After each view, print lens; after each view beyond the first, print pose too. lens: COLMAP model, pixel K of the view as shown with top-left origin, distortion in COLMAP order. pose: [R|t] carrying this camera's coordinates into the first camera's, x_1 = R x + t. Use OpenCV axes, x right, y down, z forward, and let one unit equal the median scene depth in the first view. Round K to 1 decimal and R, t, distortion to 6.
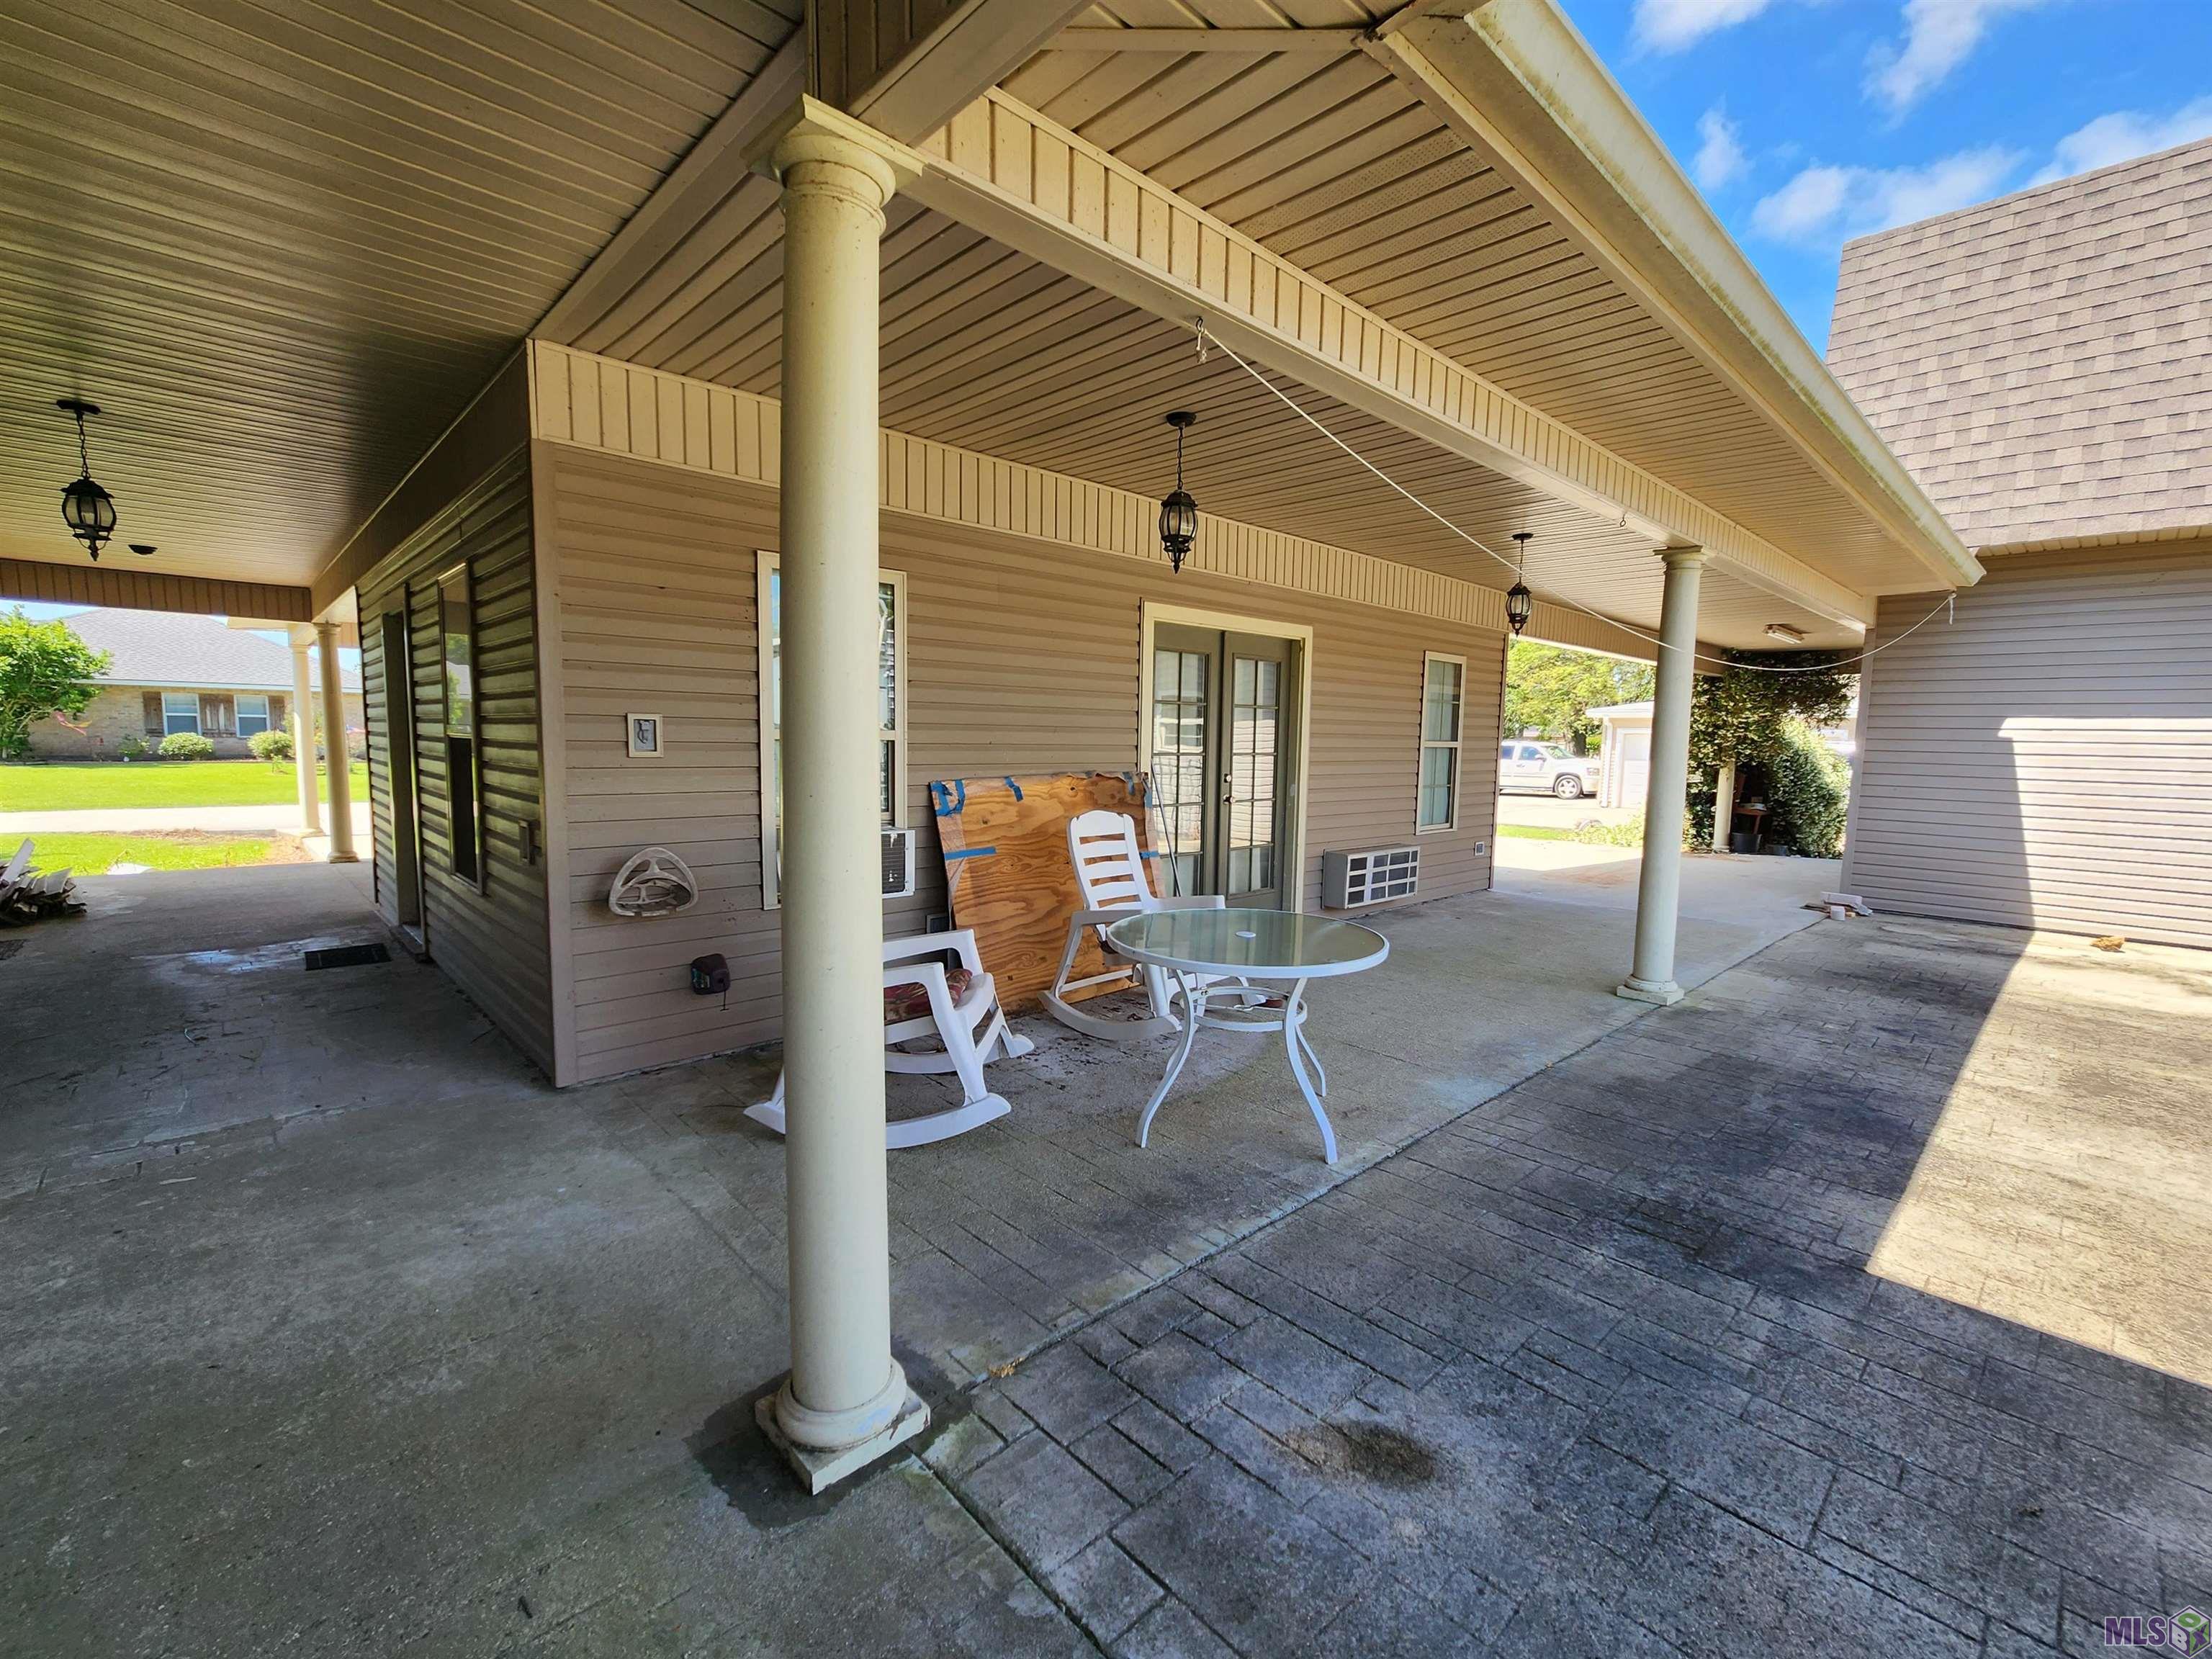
lens RADIAL K [[949.0, 0, 1106.4], [0, 949.0, 838.7], [0, 0, 1]] dist [-0.000014, 0.000002]
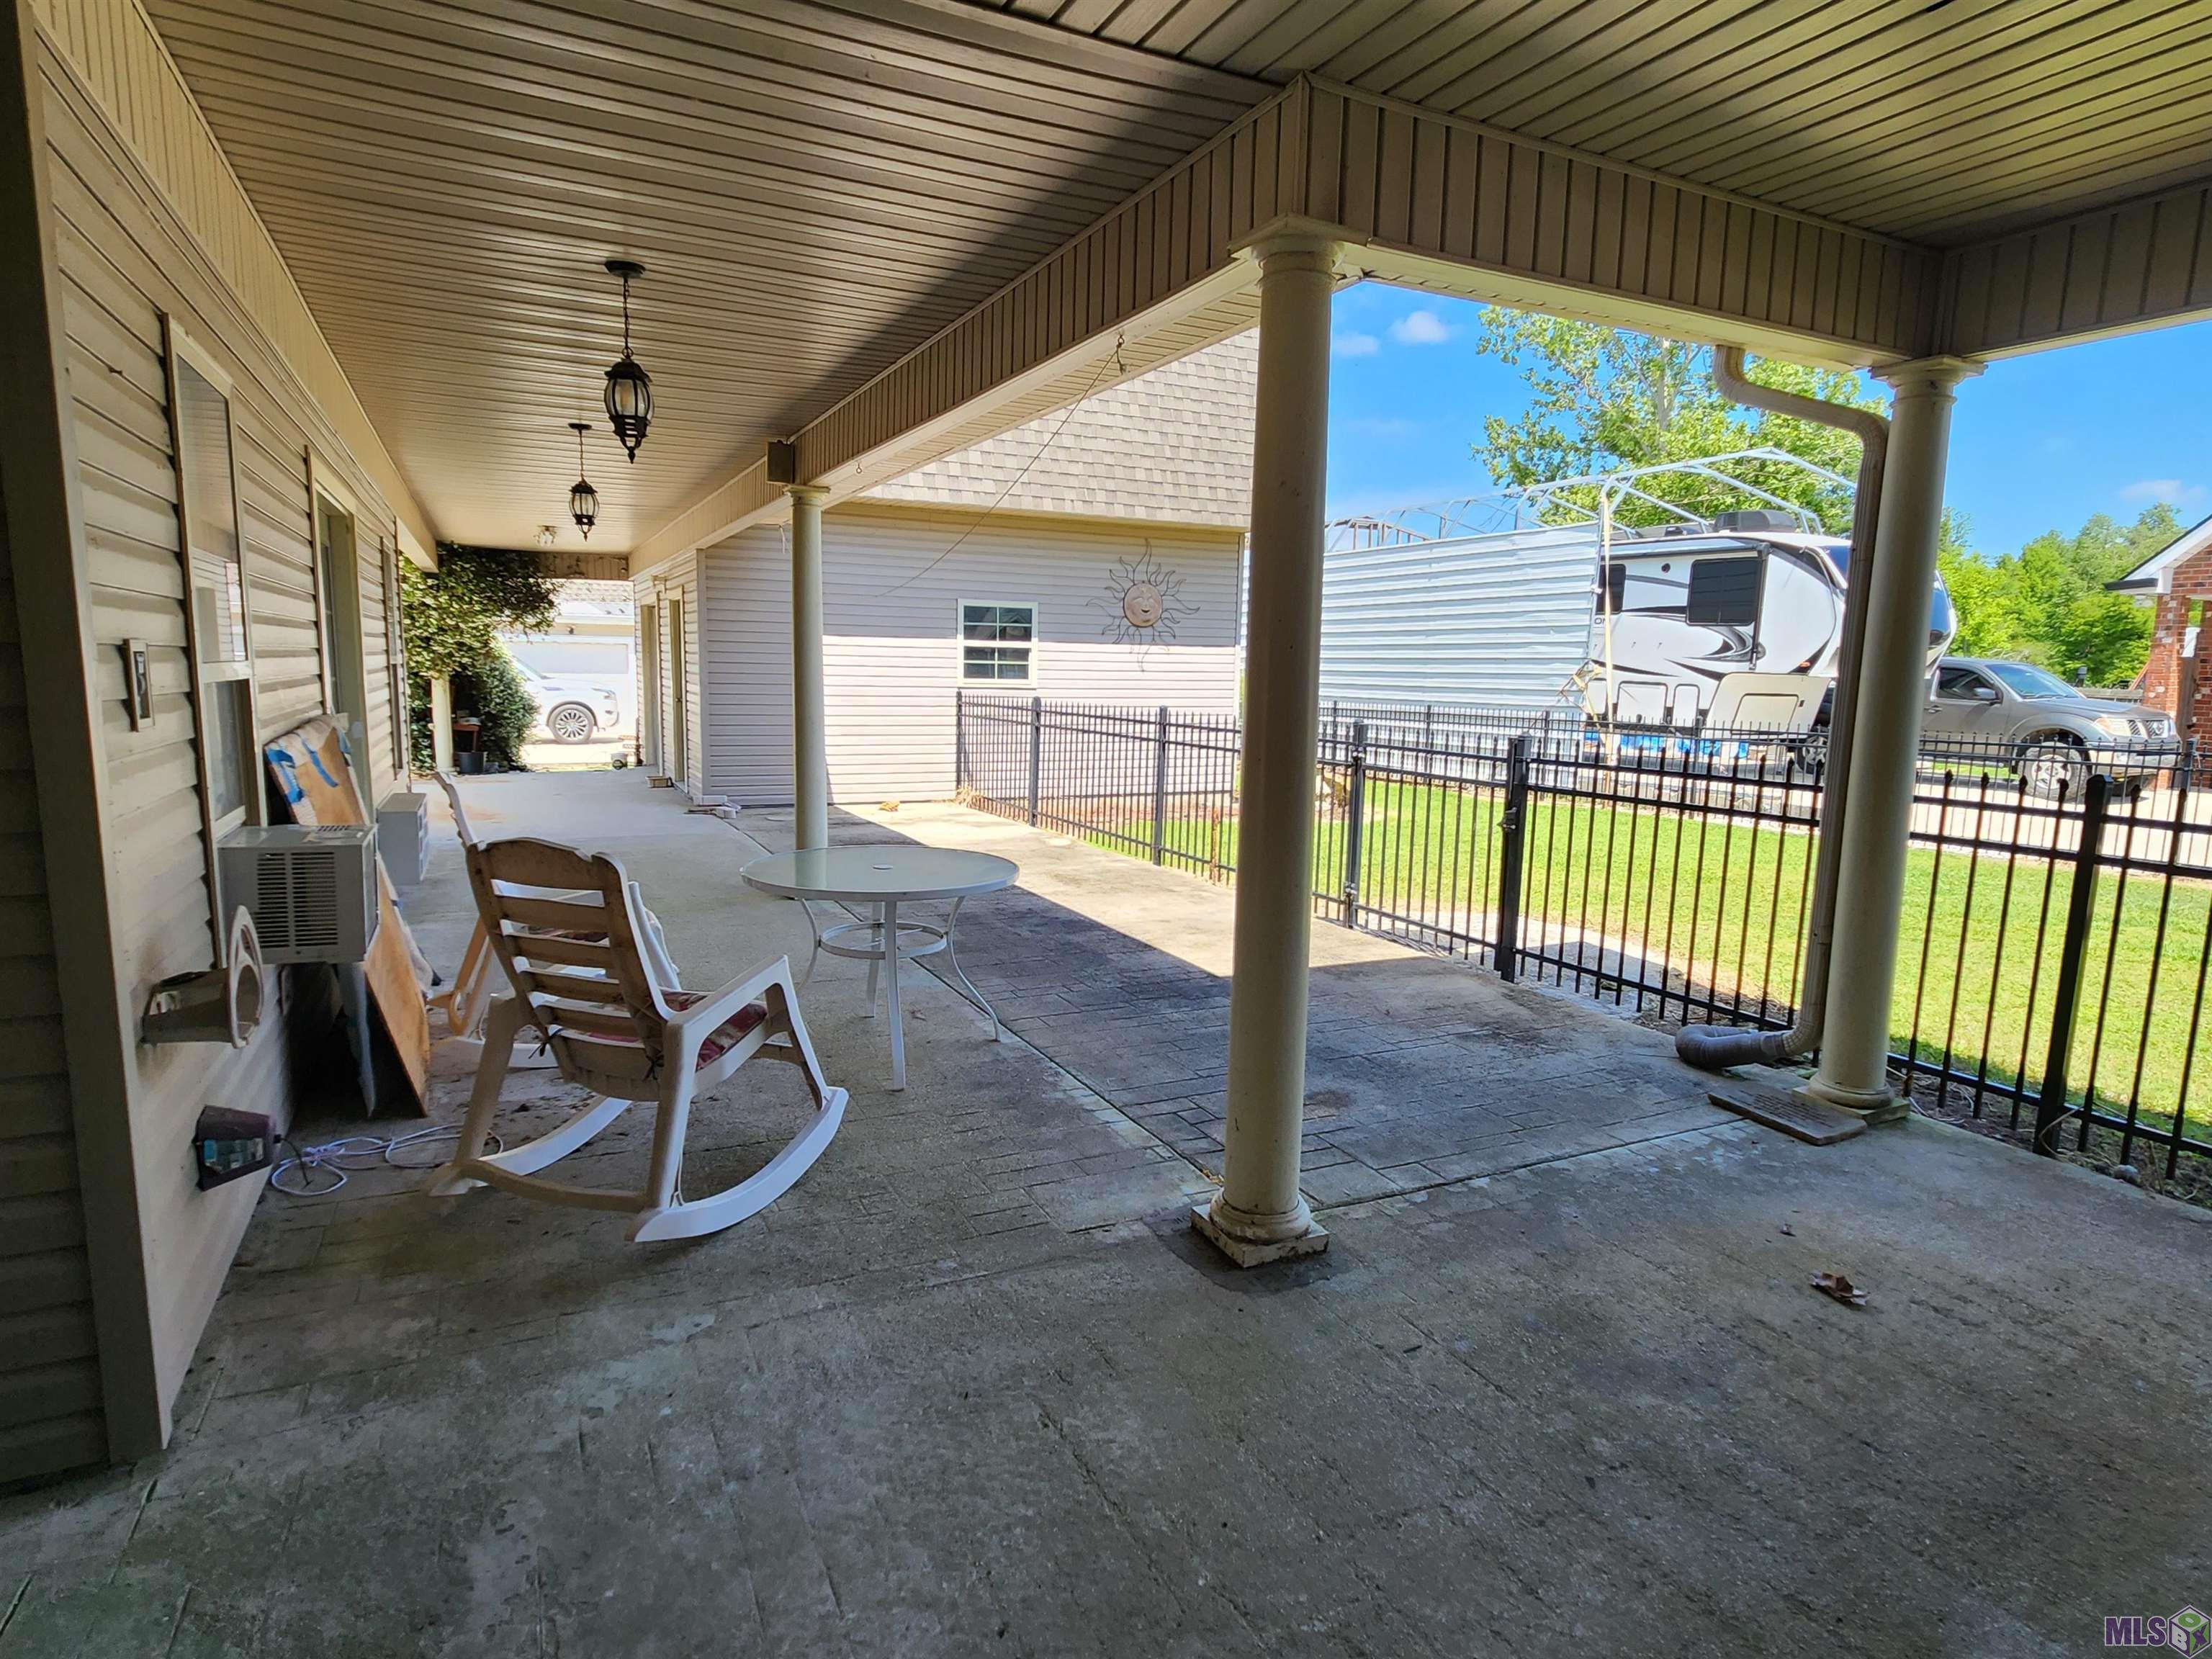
lens RADIAL K [[1215.0, 0, 1106.5], [0, 1215.0, 833.9], [0, 0, 1]] dist [-0.003809, -0.000227]
pose [[0.290853, -0.142221, 0.946138, -1.092520], [0.085977, 0.988775, 0.122199, -0.078164], [-0.952897, 0.045804, 0.299816, 0.416369]]
